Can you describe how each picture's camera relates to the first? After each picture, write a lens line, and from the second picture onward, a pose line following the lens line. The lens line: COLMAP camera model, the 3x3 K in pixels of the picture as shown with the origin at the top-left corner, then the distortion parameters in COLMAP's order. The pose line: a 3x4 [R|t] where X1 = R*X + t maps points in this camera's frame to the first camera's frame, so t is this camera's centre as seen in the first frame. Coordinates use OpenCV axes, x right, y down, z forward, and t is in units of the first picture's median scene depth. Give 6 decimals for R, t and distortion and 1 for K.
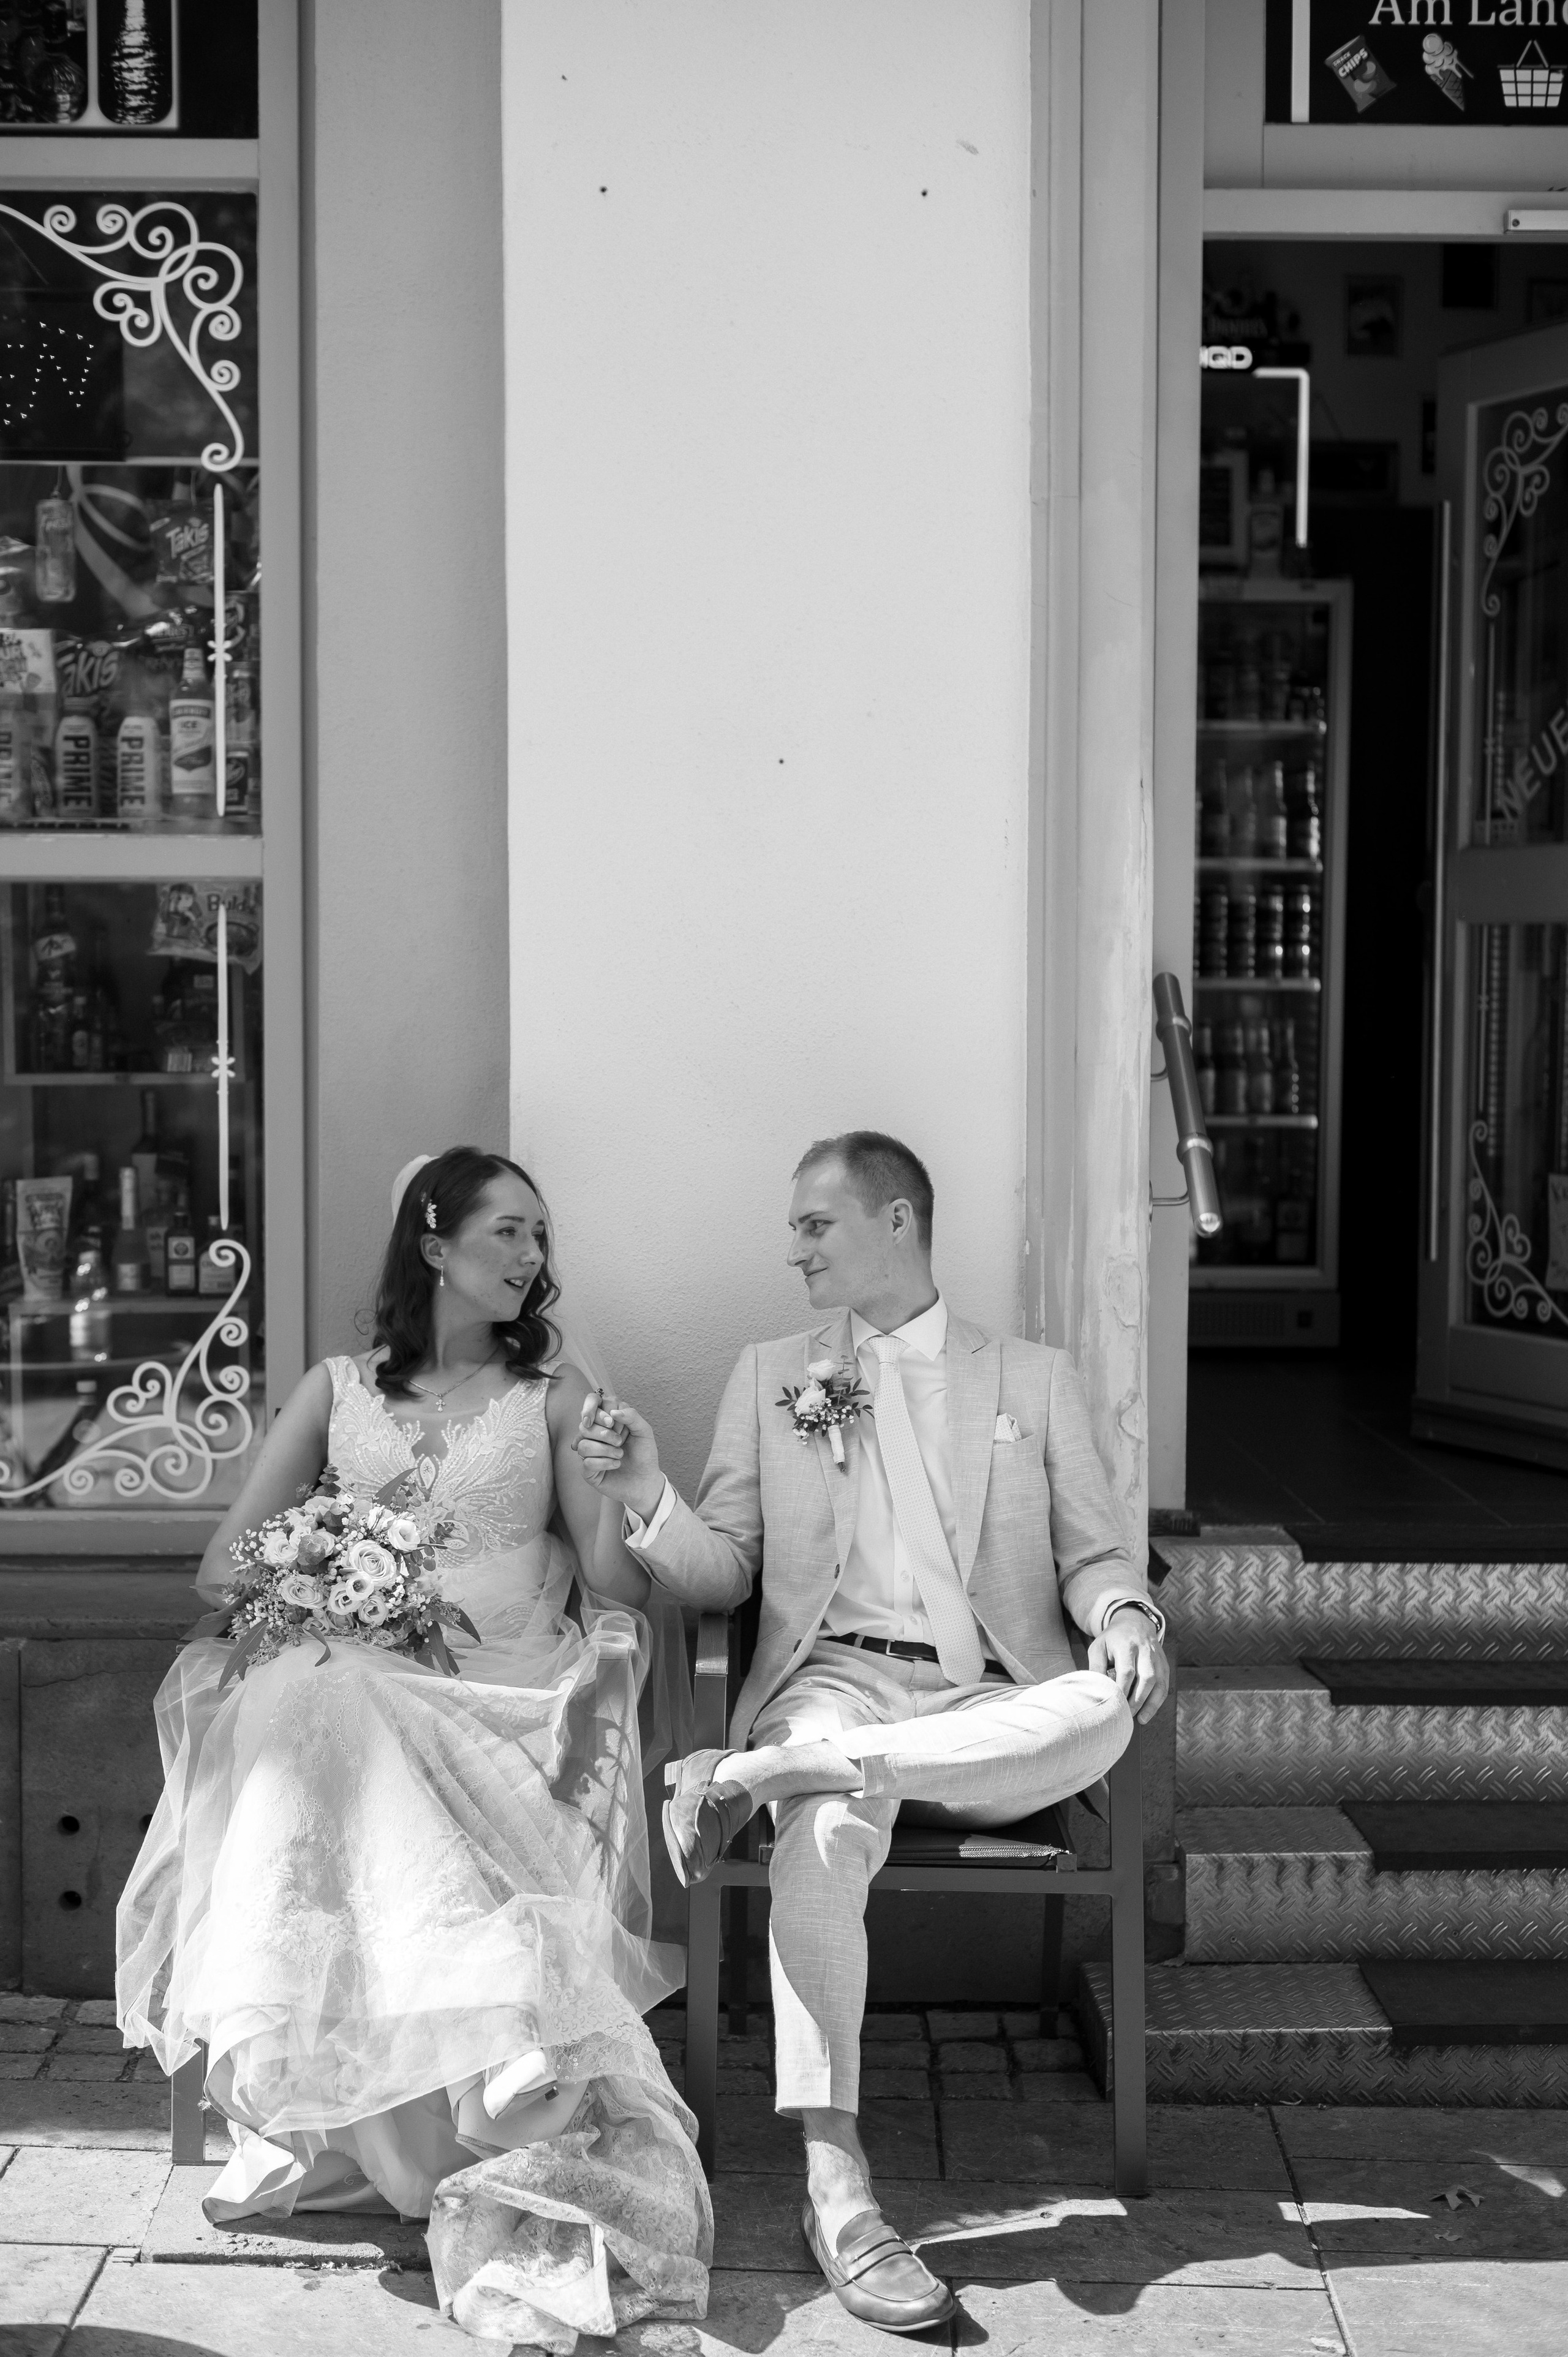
lens RADIAL K [[3369.1, 0, 798.2], [0, 3369.1, 1181.5], [0, 0, 1]] dist [-0.003049, 0.000000]
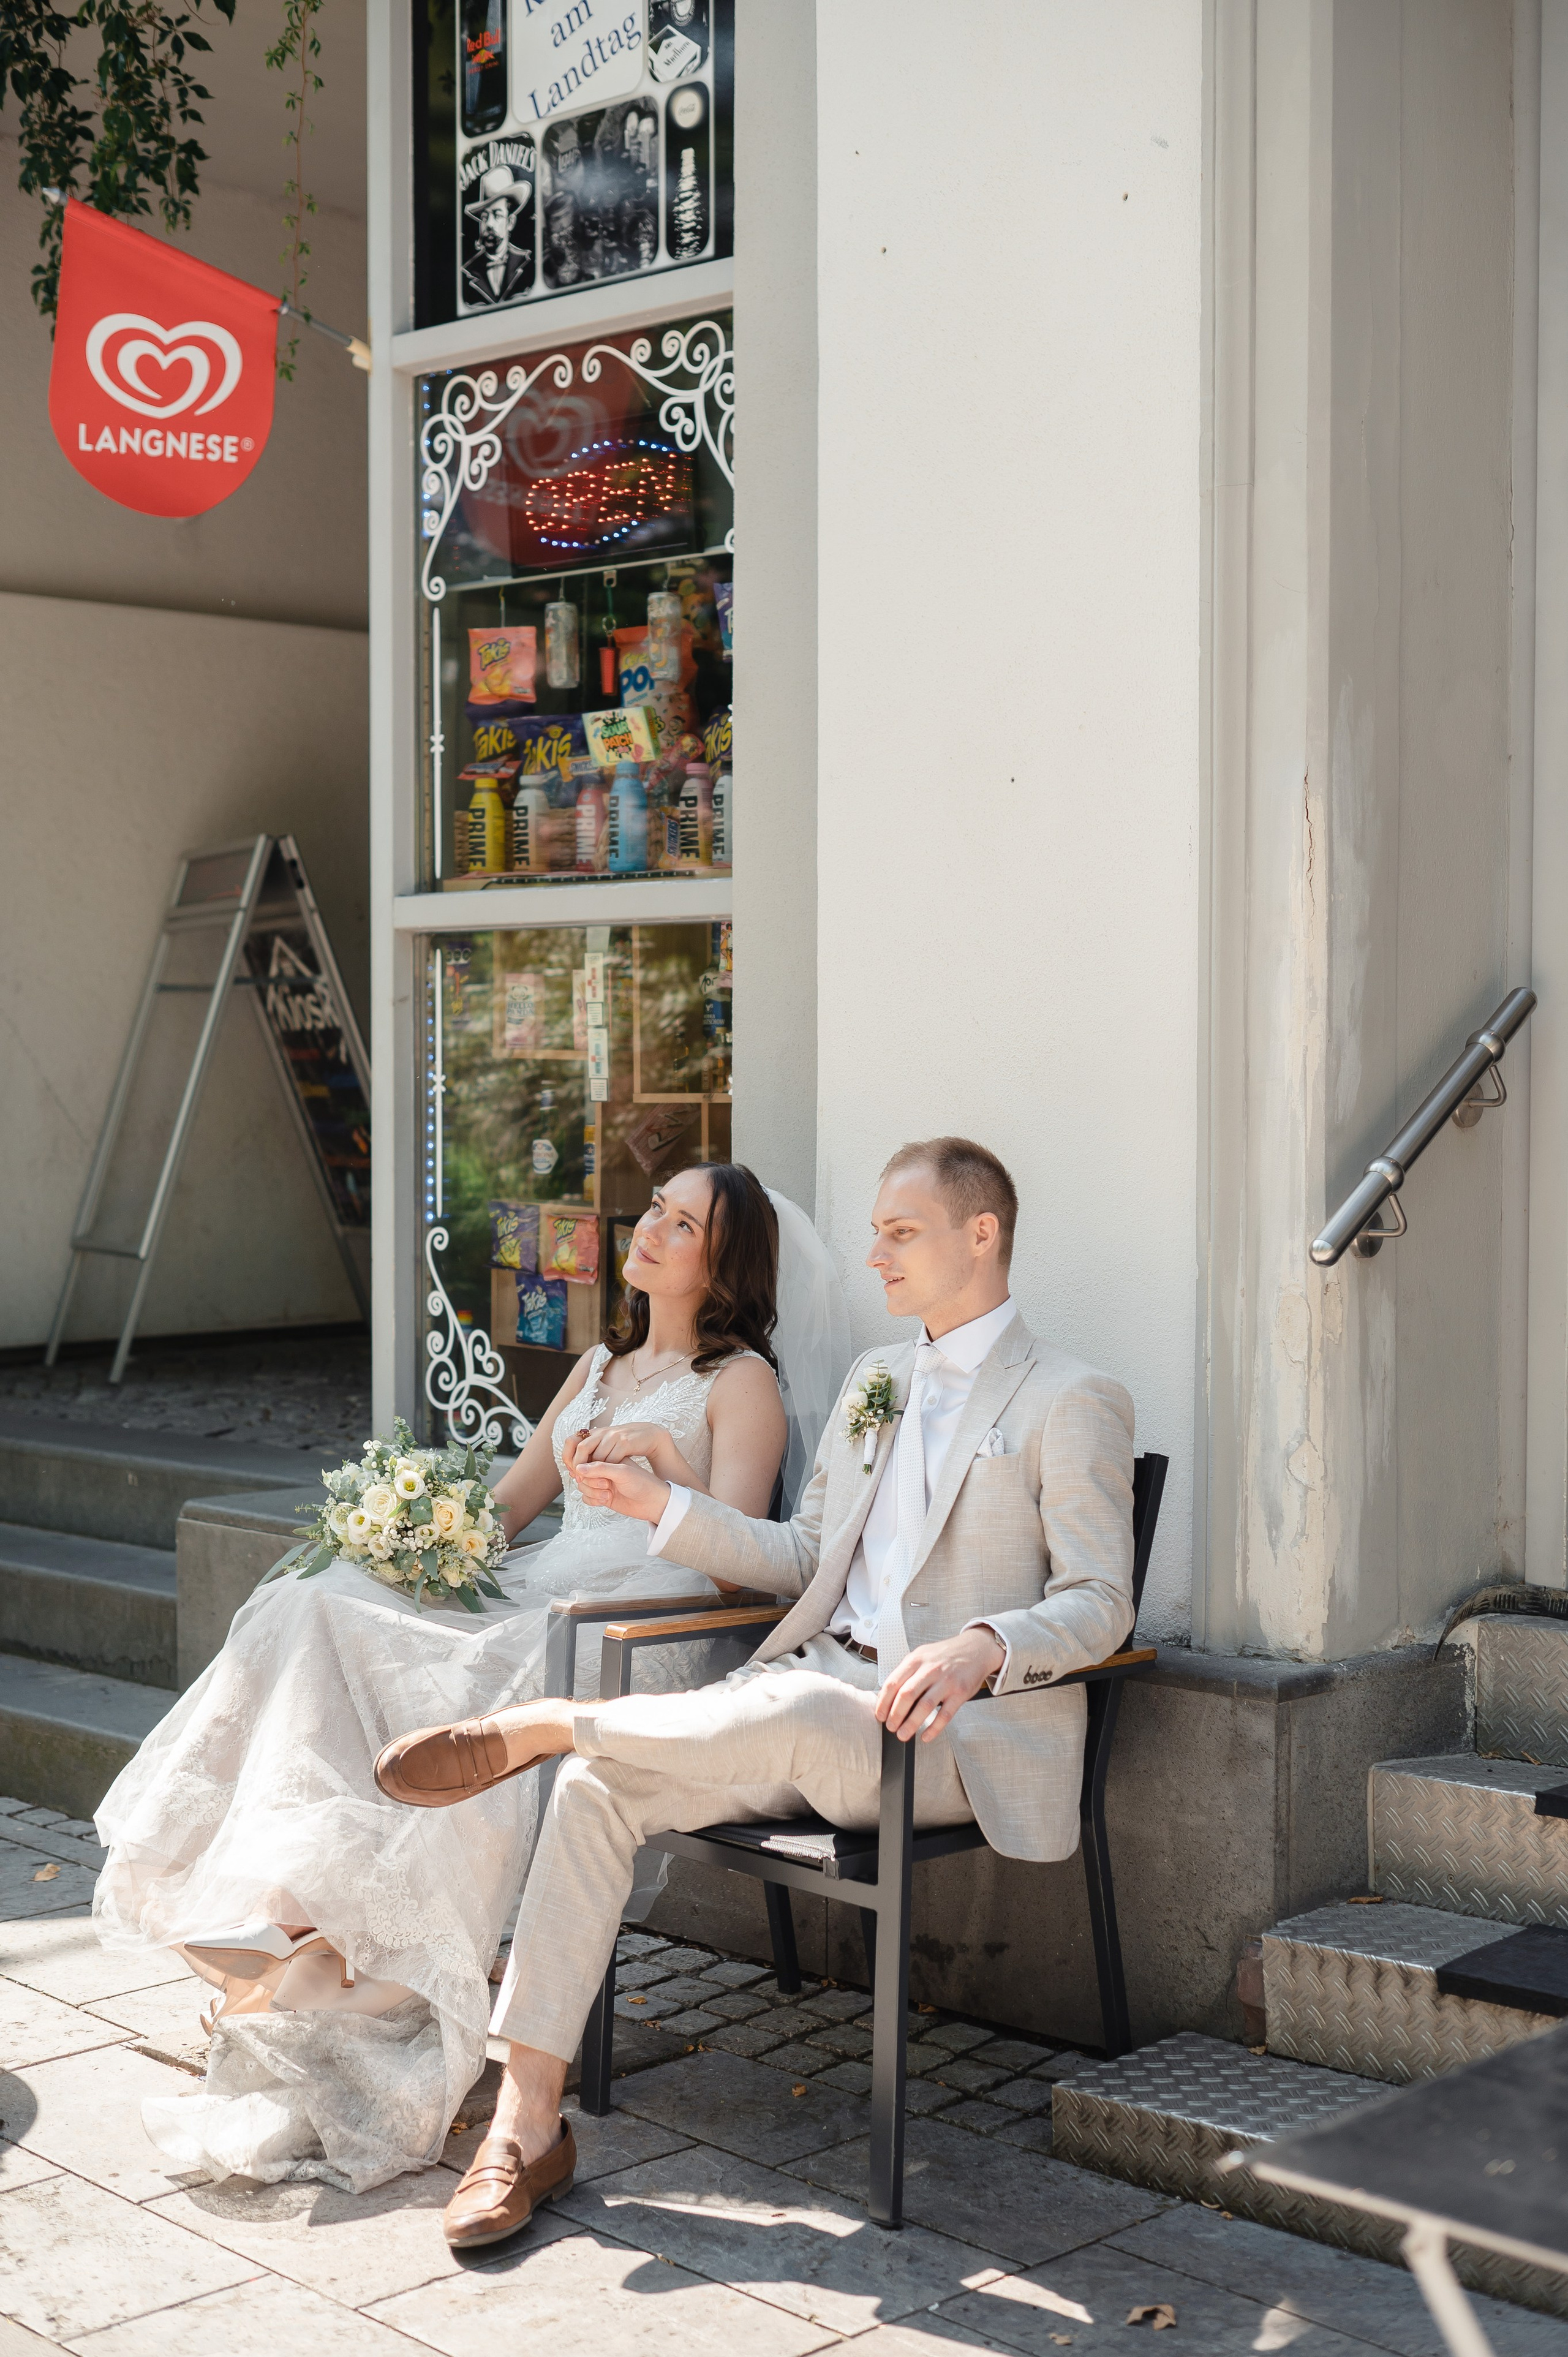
lens RADIAL K [[3369.1, 0, 800.4], [0, 3369.1, 1178.2], [0, 0, 1]] dist [-0.003049, 0.000000]
pose [[0.704833, 0.021847, -0.709037, 0.674084], [-0.047495, 0.998736, -0.016440, 0.014269], [0.707781, 0.045264, 0.704980, 0.249430]]
